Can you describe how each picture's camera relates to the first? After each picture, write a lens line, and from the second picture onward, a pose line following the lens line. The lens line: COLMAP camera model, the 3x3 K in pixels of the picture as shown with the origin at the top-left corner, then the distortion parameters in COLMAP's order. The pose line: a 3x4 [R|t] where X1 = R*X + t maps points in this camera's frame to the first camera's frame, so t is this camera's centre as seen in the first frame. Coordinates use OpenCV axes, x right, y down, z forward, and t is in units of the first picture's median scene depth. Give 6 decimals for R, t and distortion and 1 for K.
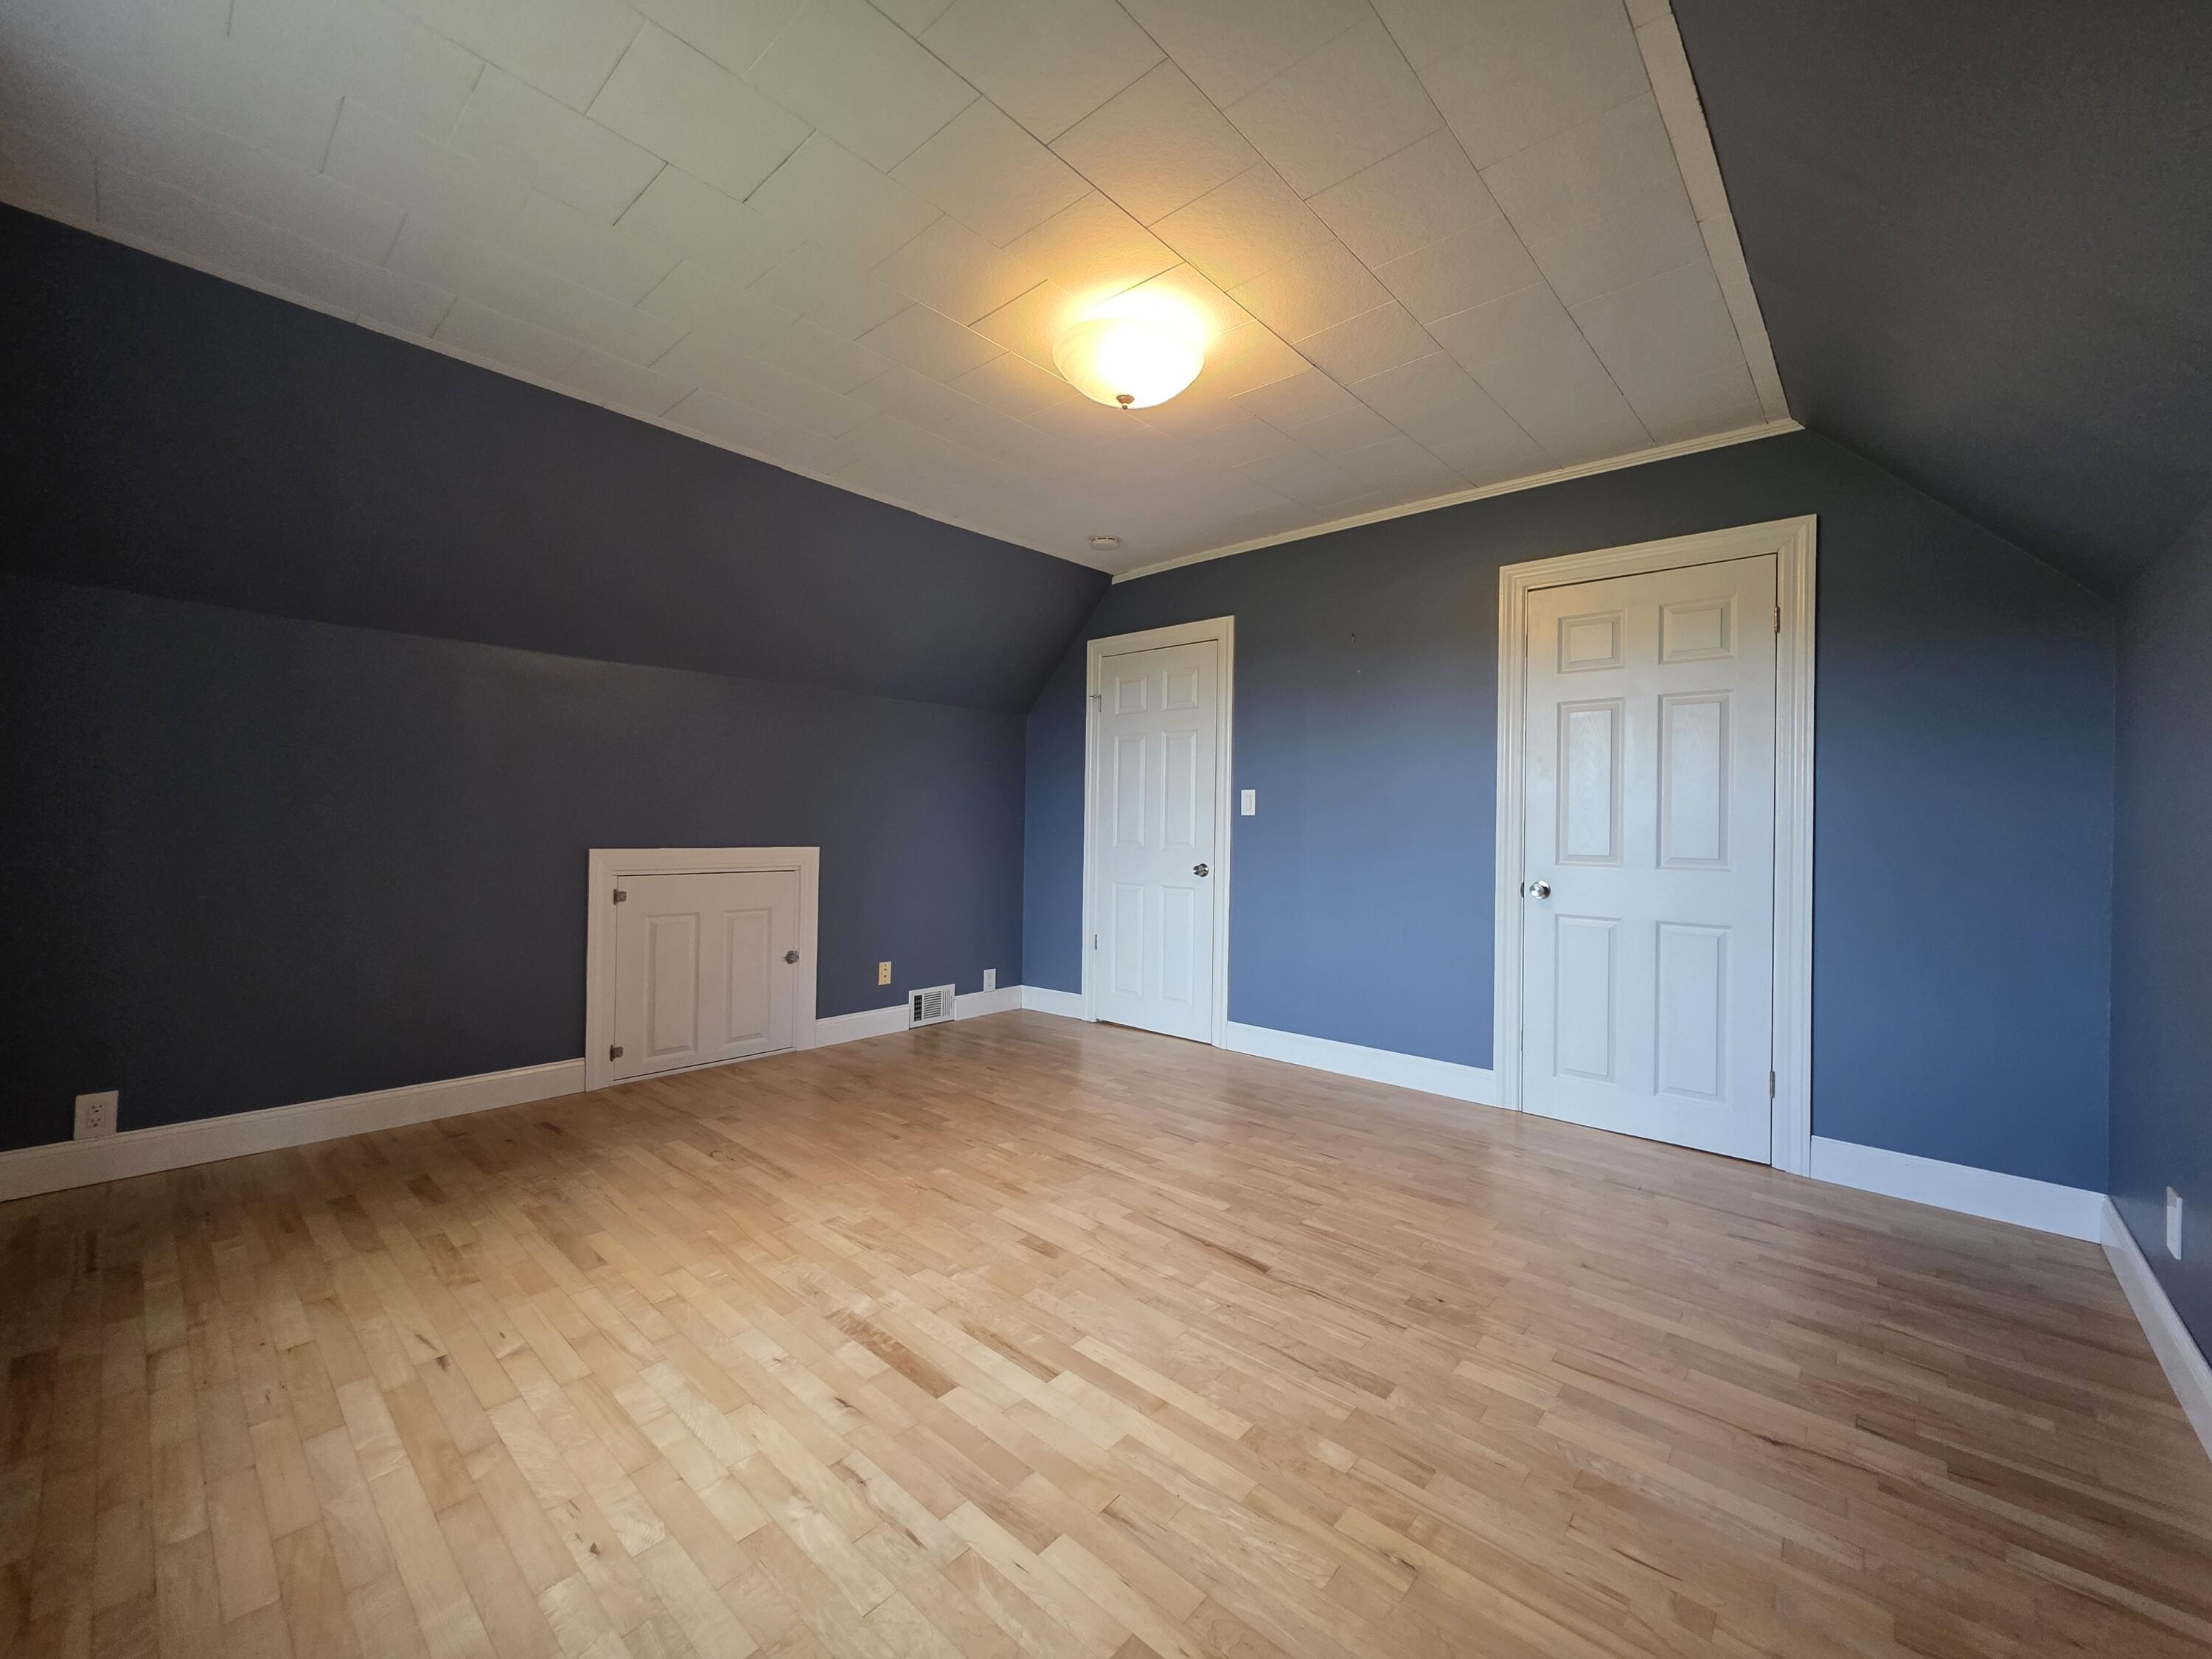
lens RADIAL K [[885.1, 0, 1106.9], [0, 885.1, 821.7], [0, 0, 1]] dist [0.000120, -0.000073]
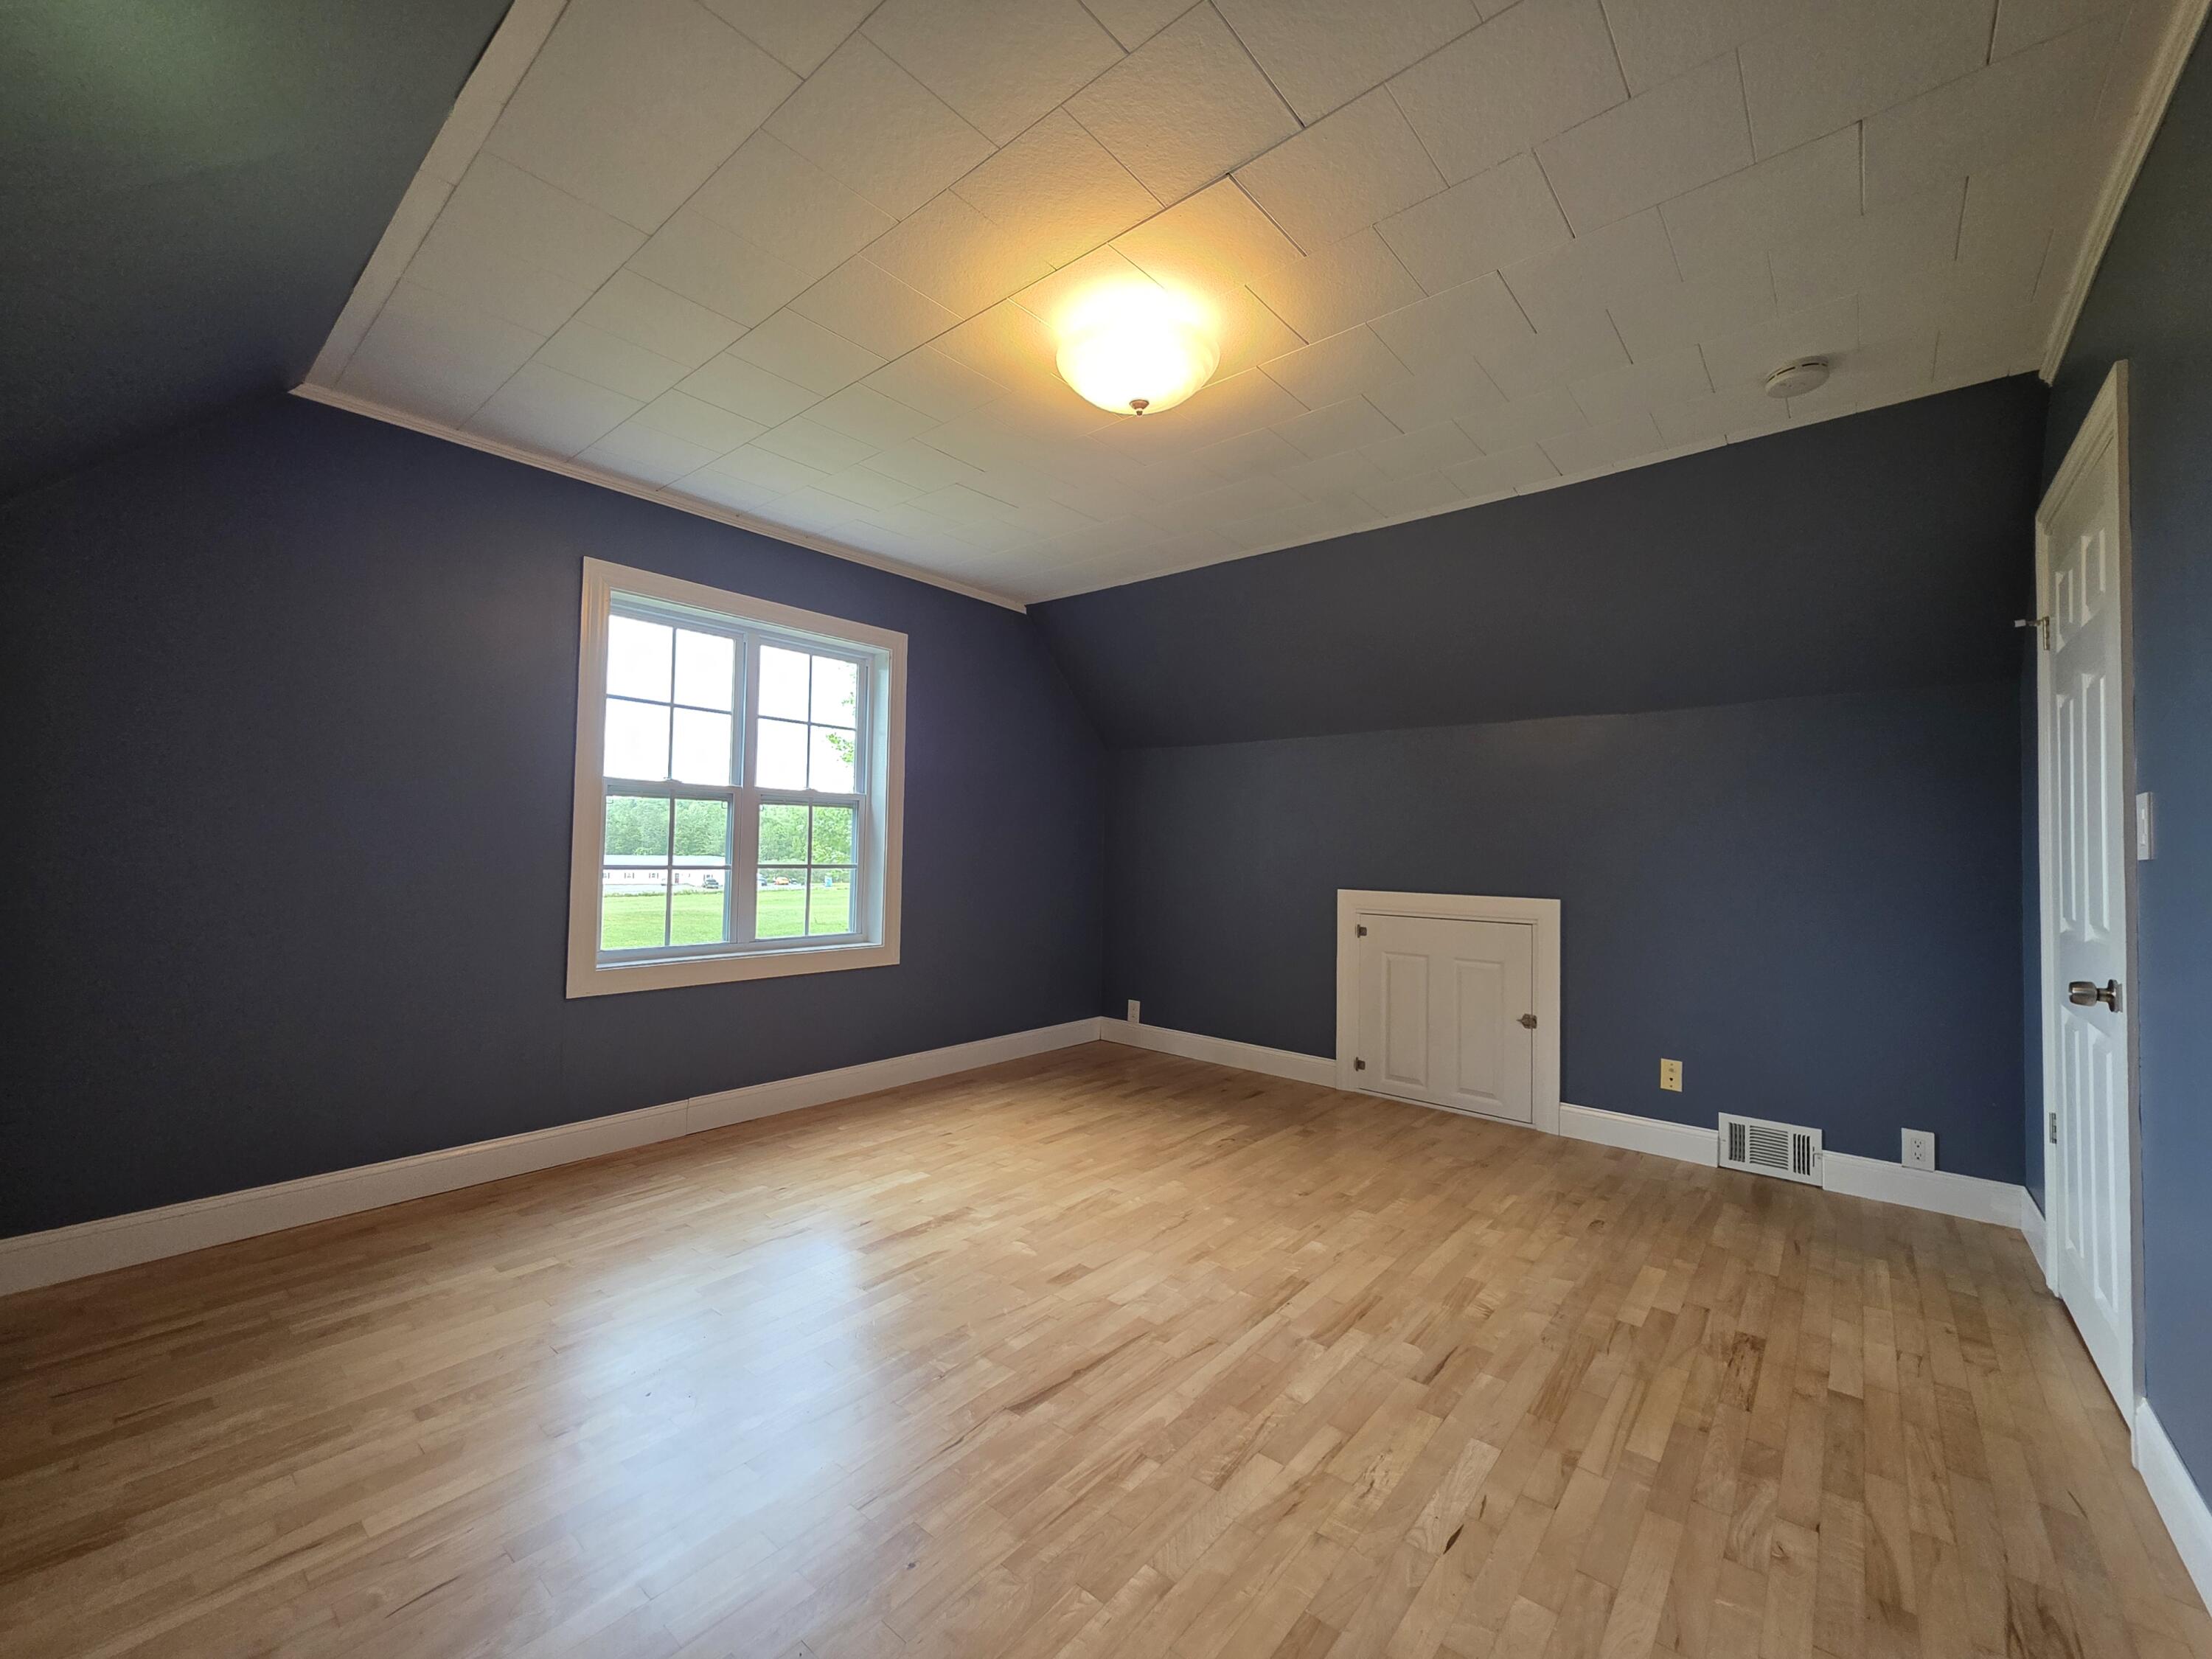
lens RADIAL K [[885.1, 0, 1121.4], [0, 885.1, 832.9], [0, 0, 1]] dist [0.000120, -0.000073]
pose [[0.030451, -0.037775, -0.998822, 0.770234], [-0.015249, 0.999152, -0.038252, 0.004813], [0.999420, 0.016395, 0.029849, 0.809095]]
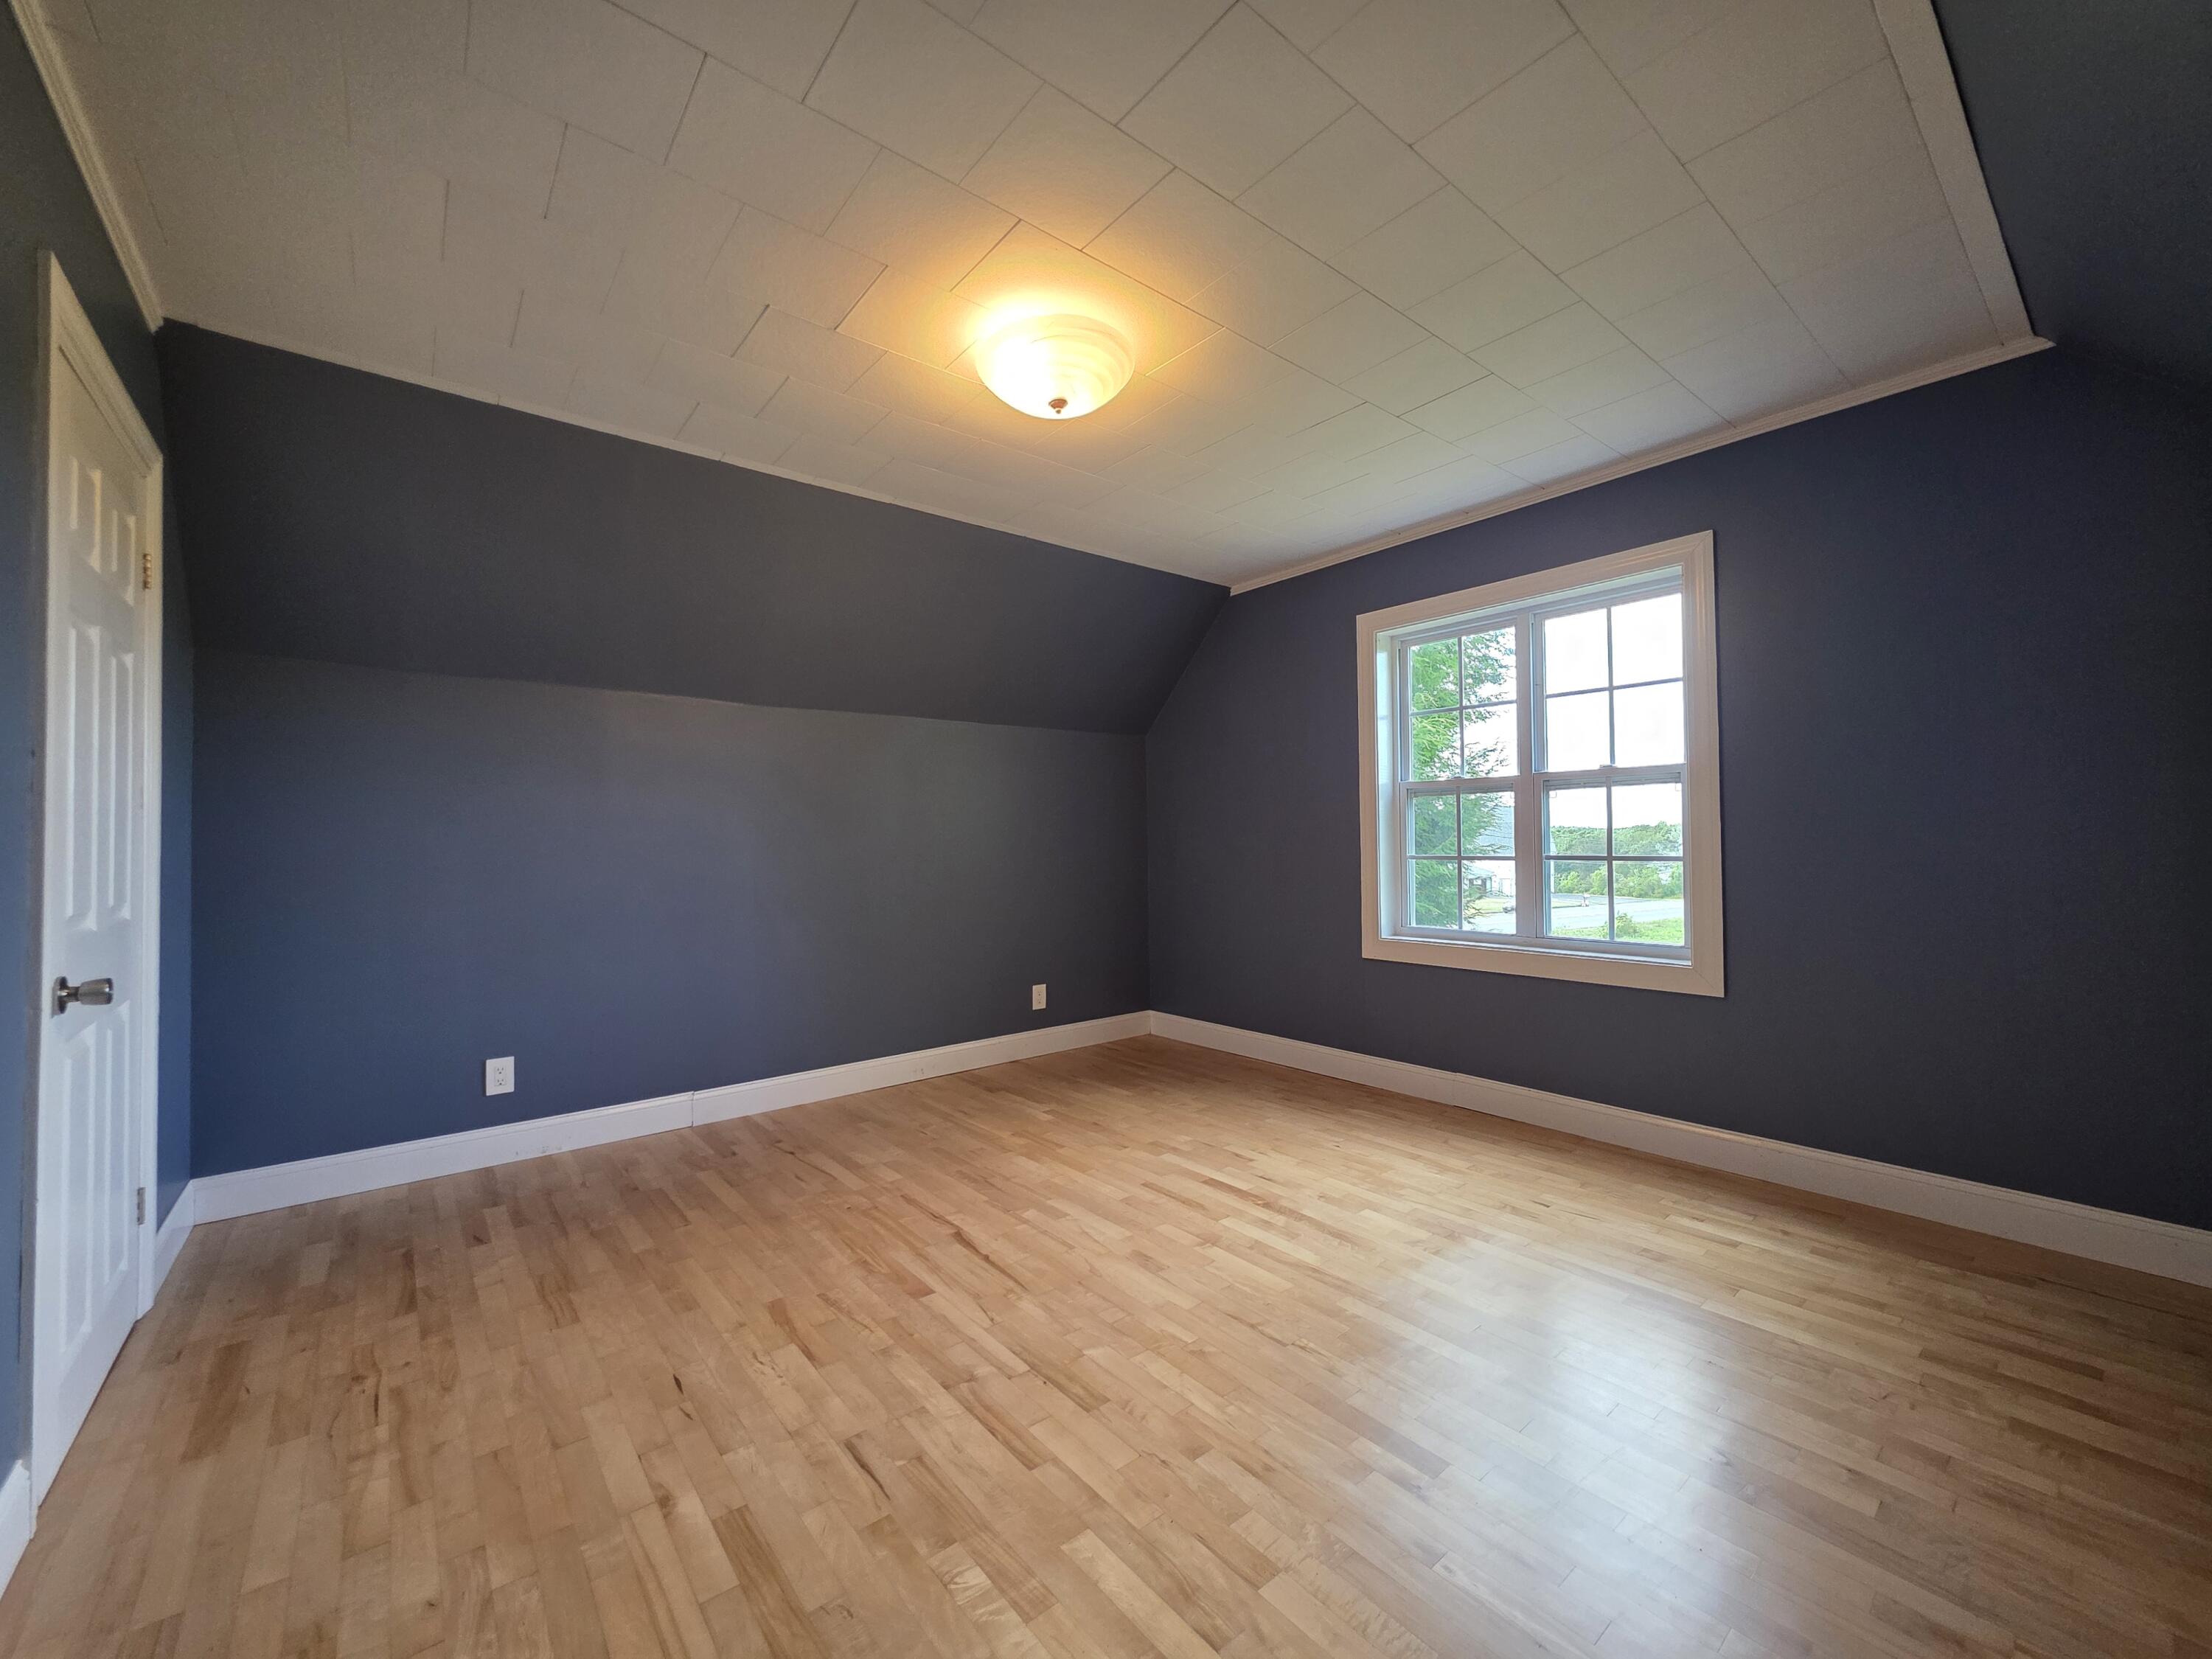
lens RADIAL K [[885.1, 0, 1119.4], [0, 885.1, 830.3], [0, 0, 1]] dist [0.000120, -0.000073]
pose [[-0.986527, 0.000350, 0.163596, -0.165856], [-0.001378, 0.999944, -0.010447, -0.011194], [-0.163591, -0.010532, -0.986472, 1.607001]]
